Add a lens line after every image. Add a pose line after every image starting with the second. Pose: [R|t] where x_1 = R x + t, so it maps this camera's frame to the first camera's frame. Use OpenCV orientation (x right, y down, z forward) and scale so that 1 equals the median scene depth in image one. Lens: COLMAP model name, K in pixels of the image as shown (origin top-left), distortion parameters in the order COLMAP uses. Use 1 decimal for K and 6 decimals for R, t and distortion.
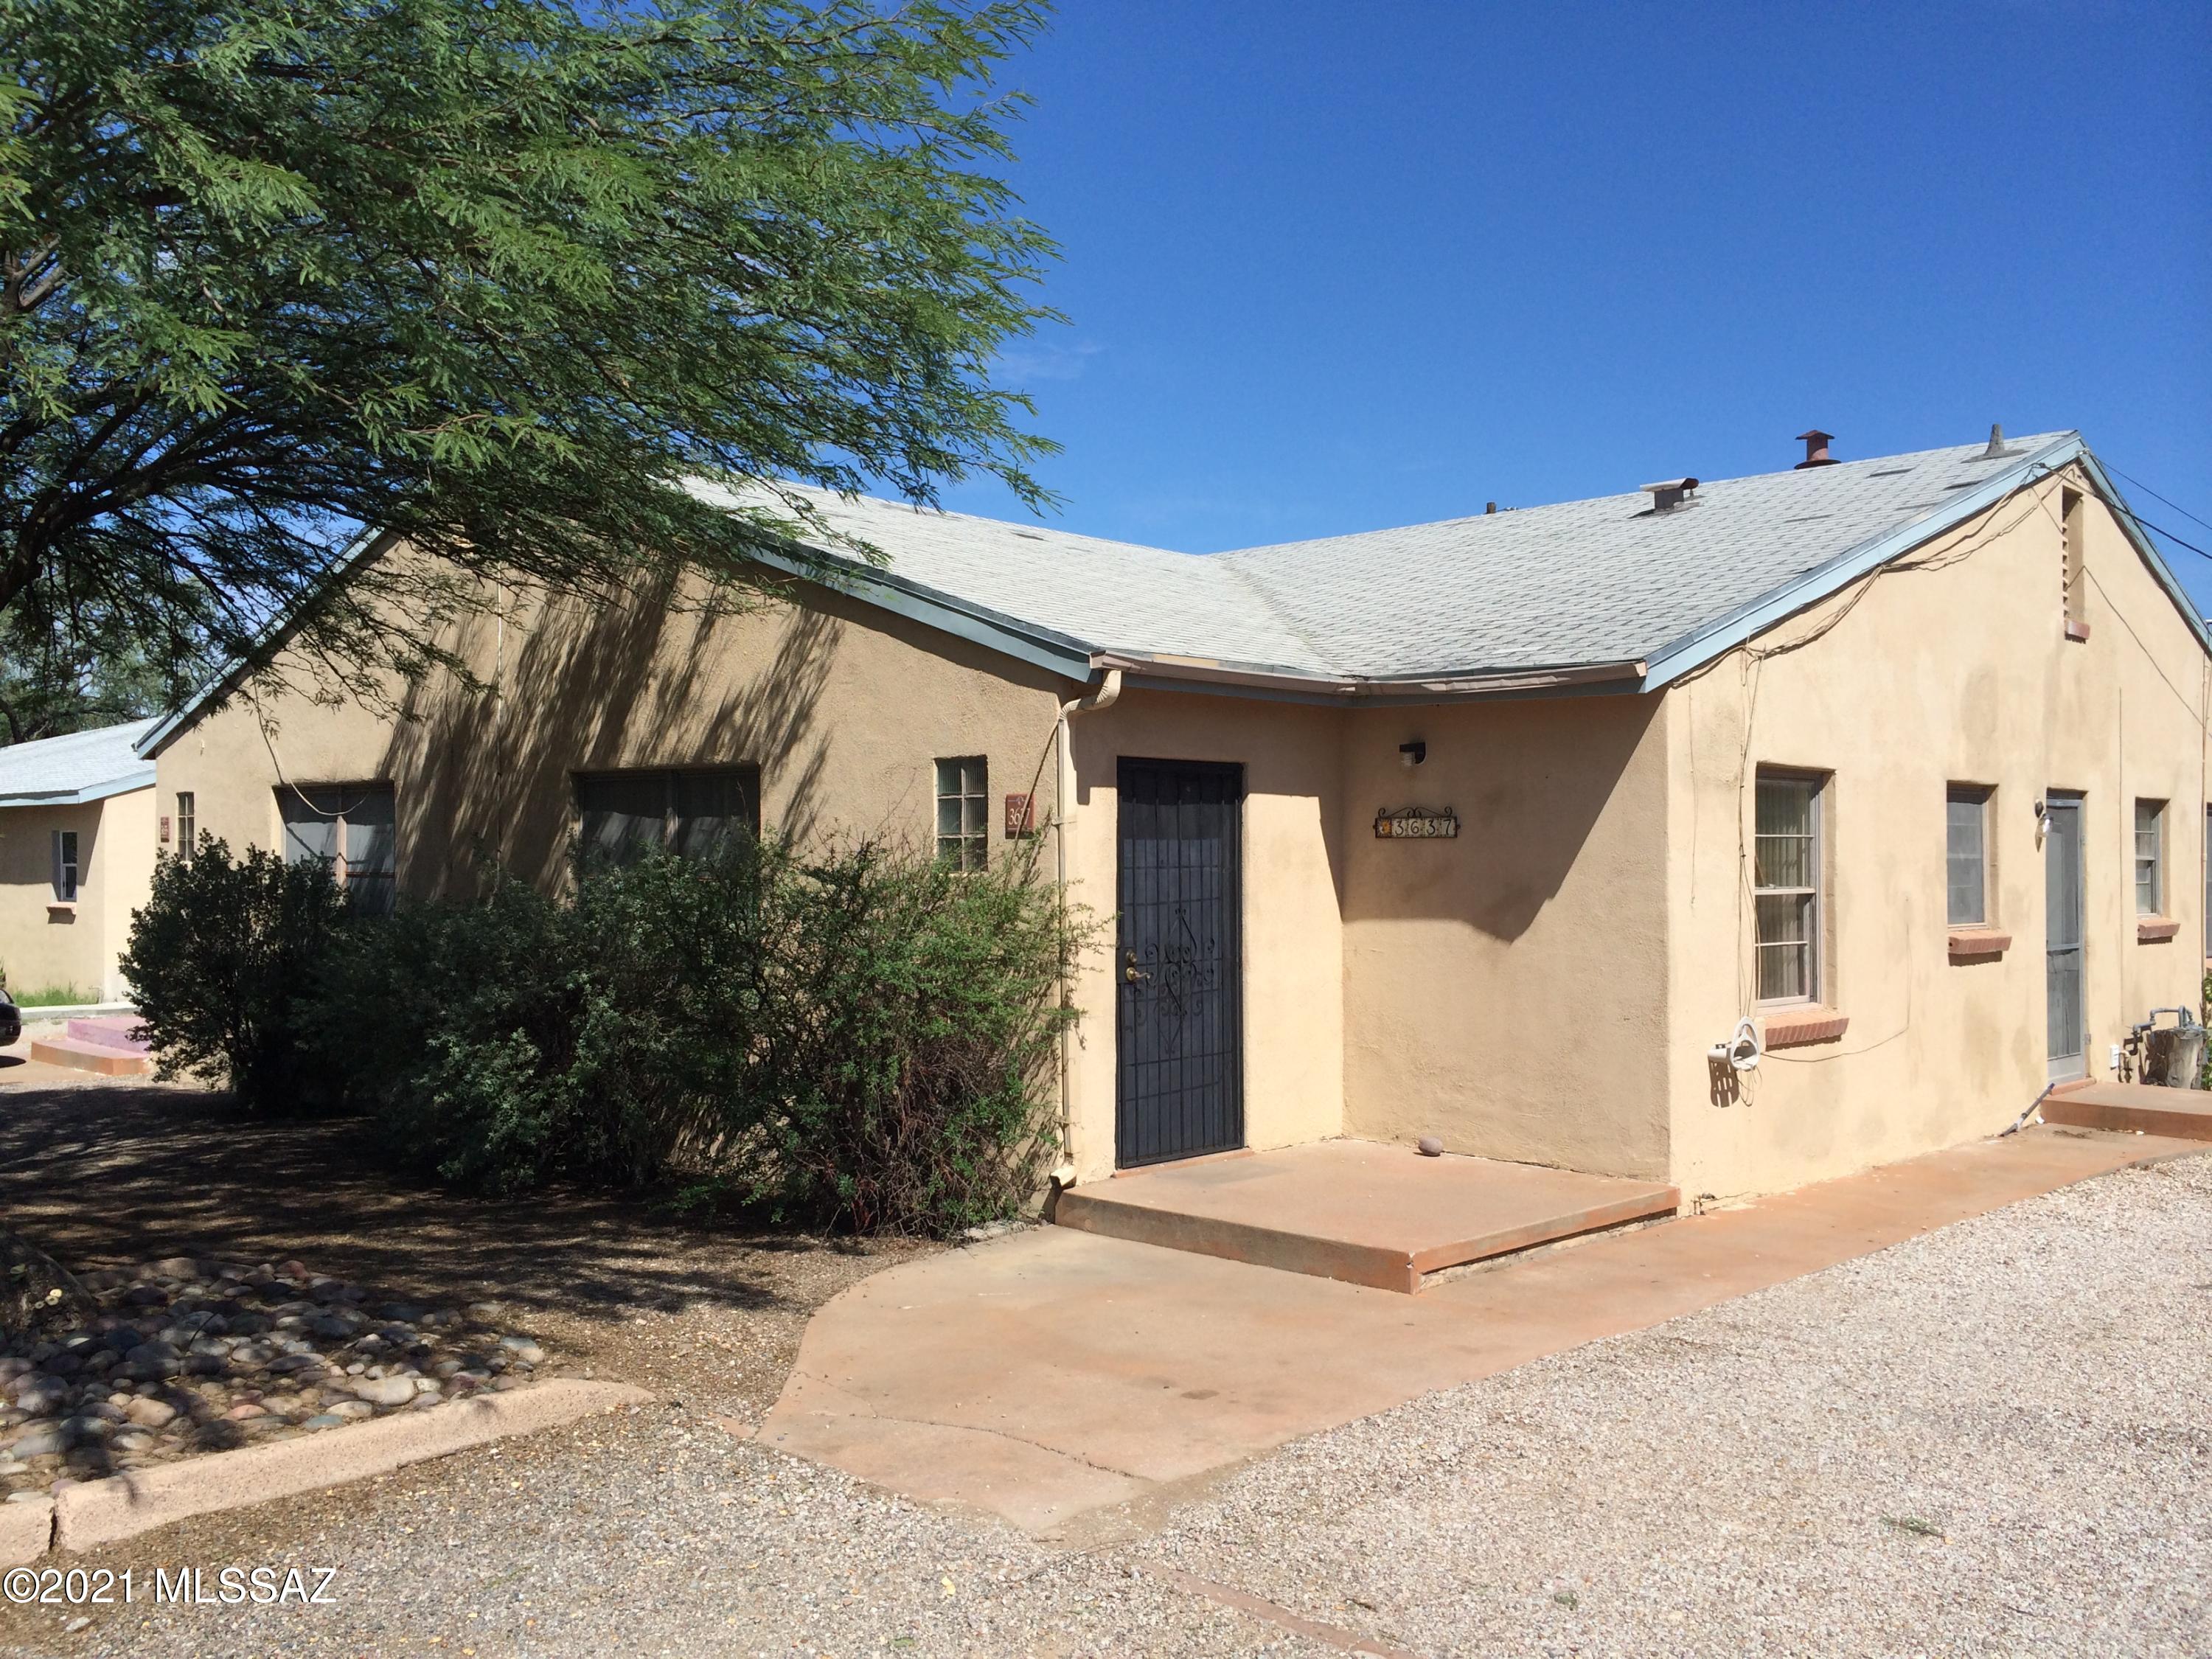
lens RADIAL K [[1898.3, 0, 1106.1], [0, 1898.3, 830.5], [0, 0, 1]] dist [-0.000978, -0.001263]
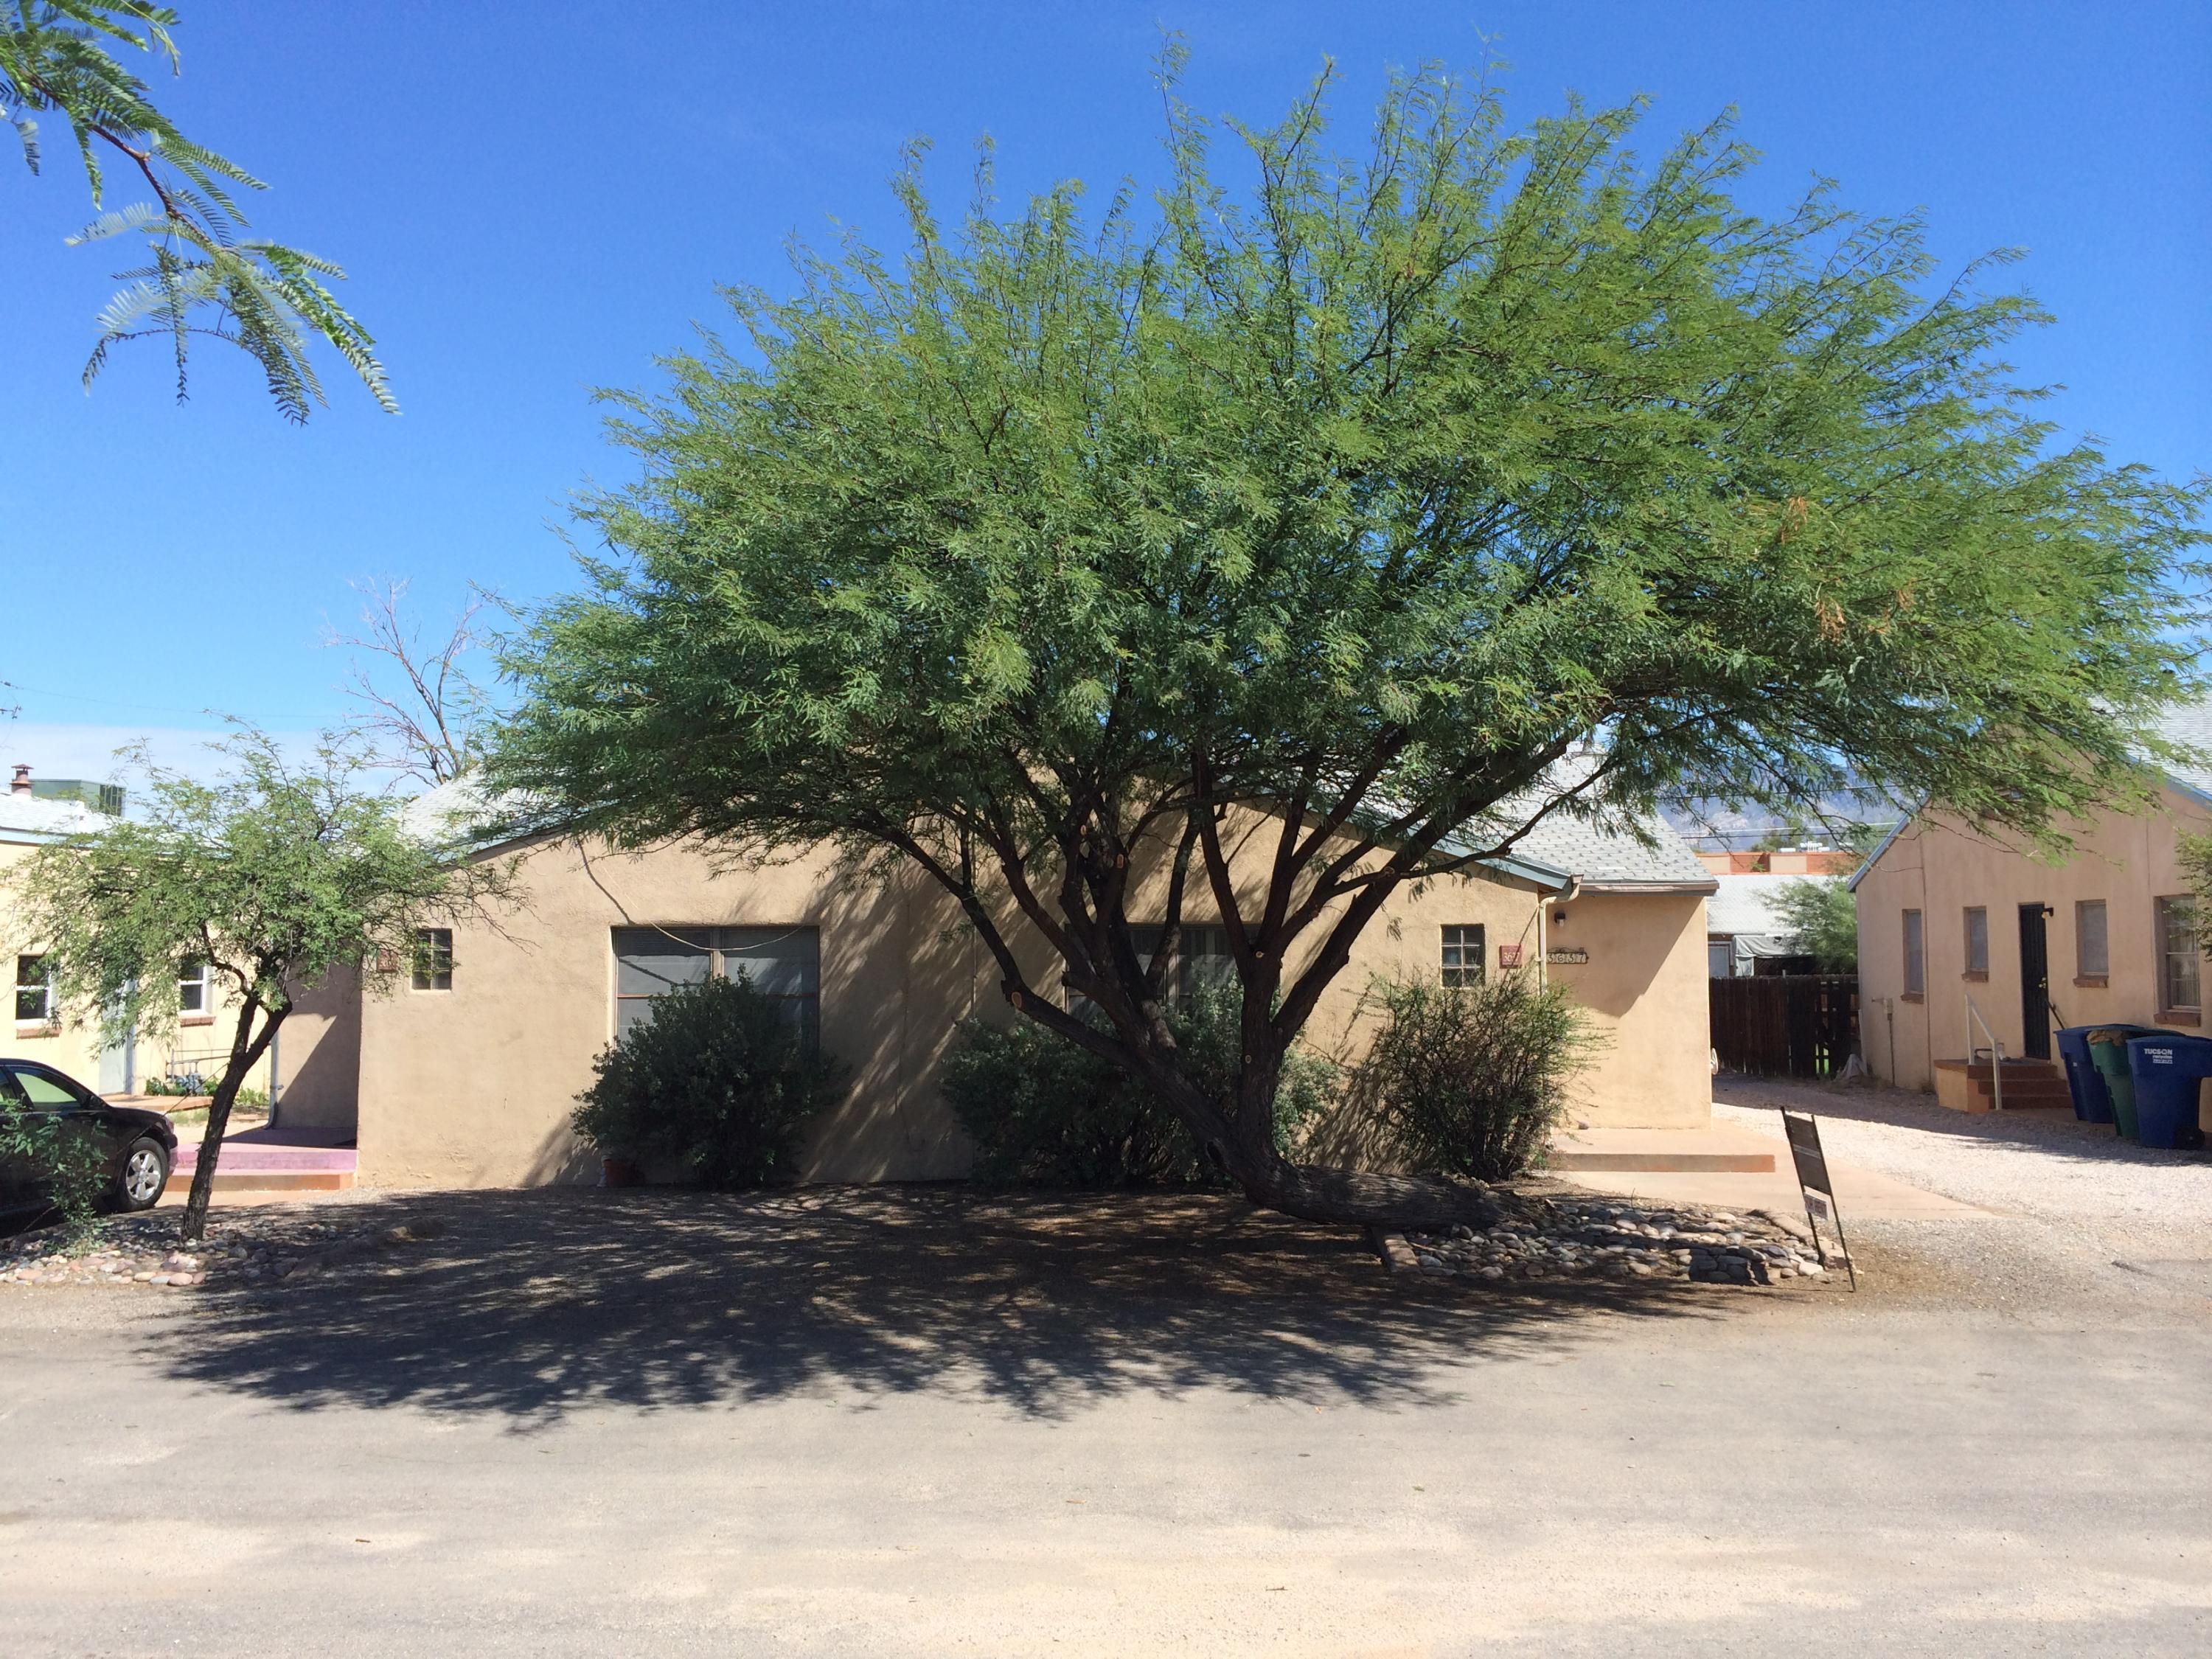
lens RADIAL K [[1898.3, 0, 1105.9], [0, 1898.3, 831.1], [0, 0, 1]] dist [-0.000978, -0.001263]
pose [[0.805707, 0.027780, 0.591663, -1.441852], [0.000438, 0.998871, -0.047494, -0.041923], [-0.592314, 0.038525, 0.804785, -0.281972]]
